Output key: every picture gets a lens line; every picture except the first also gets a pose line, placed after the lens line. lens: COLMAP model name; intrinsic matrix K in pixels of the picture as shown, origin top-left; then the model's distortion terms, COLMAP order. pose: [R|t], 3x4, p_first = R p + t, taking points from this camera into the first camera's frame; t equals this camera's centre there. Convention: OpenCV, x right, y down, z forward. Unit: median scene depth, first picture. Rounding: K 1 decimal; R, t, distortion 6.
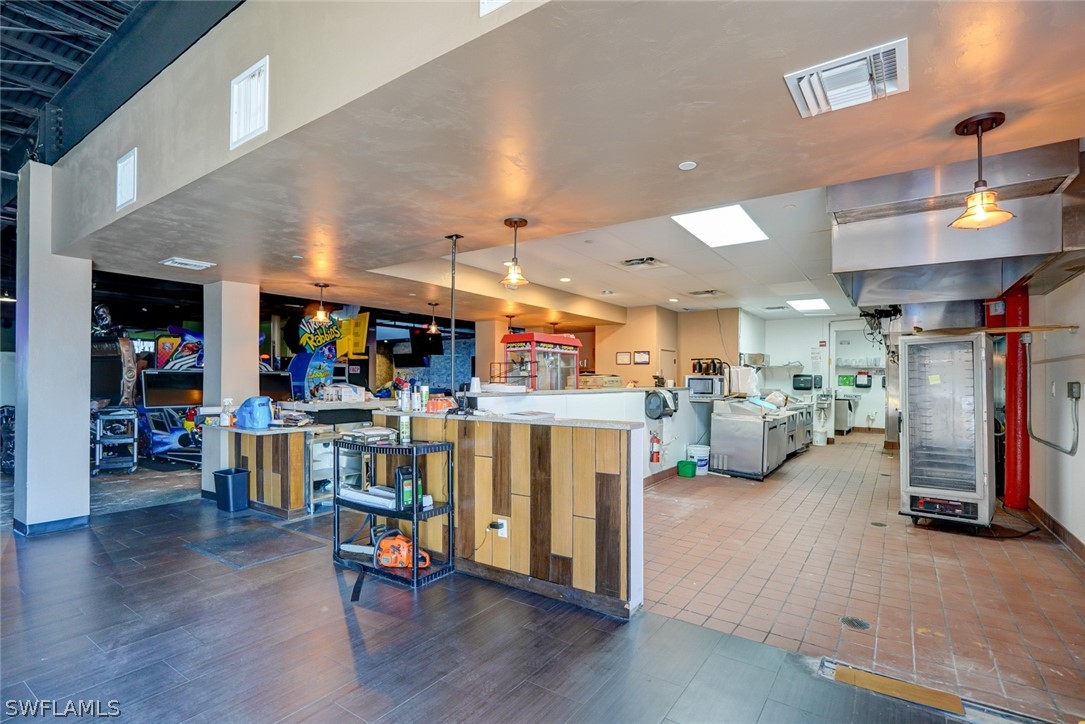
lens RADIAL K [[513.7, 0, 545.0], [0, 513.7, 383.1], [0, 0, 1]] dist [0.001134, 0.000290]
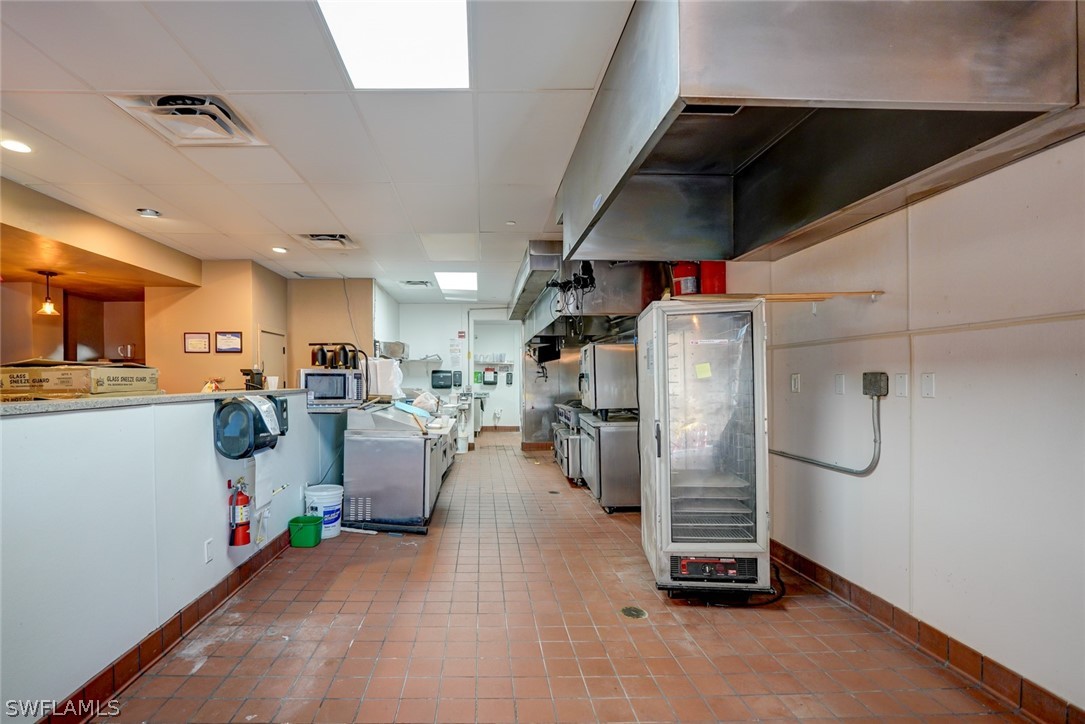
lens RADIAL K [[514.1, 0, 479.9], [0, 514.1, 383.5], [0, 0, 1]] dist [-0.024854, -0.000030]
pose [[0.822847, -0.014067, 0.568088, 0.086330], [0.012794, 0.999899, 0.006228, 0.000666], [-0.568118, 0.002143, 0.822944, 0.316908]]
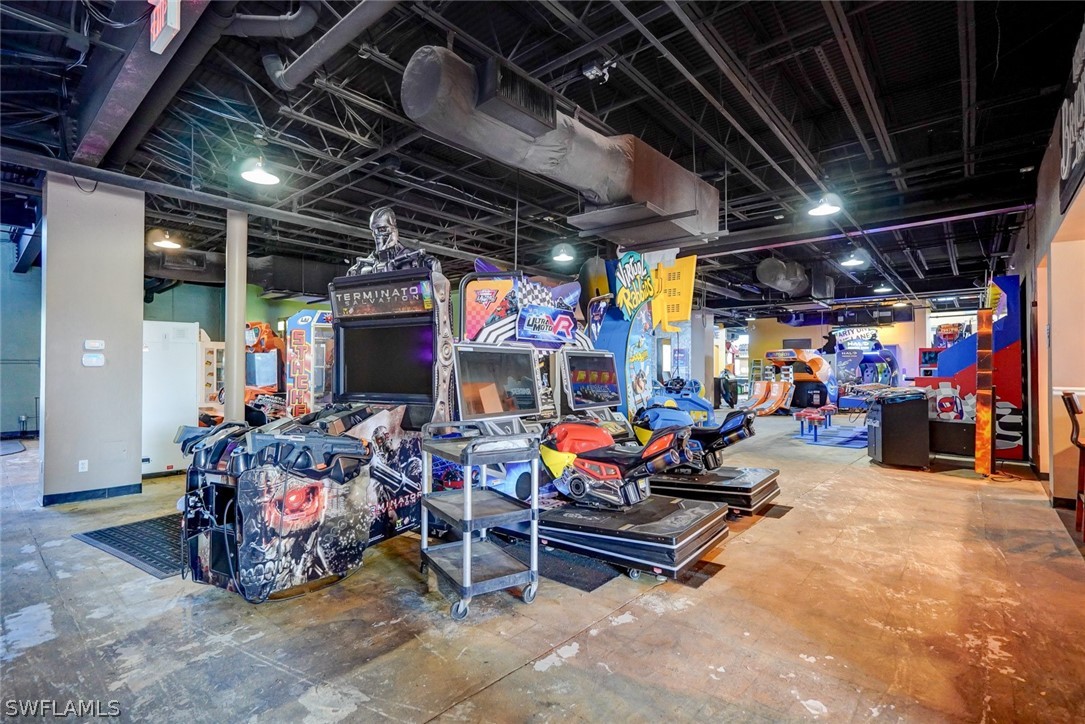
lens RADIAL K [[503.5, 0, 538.9], [0, 503.5, 374.2], [0, 0, 1]] dist [-0.000450, 0.000093]
pose [[0.993803, -0.003626, -0.111098, -0.555208], [0.003945, 0.999989, 0.002649, 0.002344], [0.111087, -0.003071, 0.993806, 0.456972]]
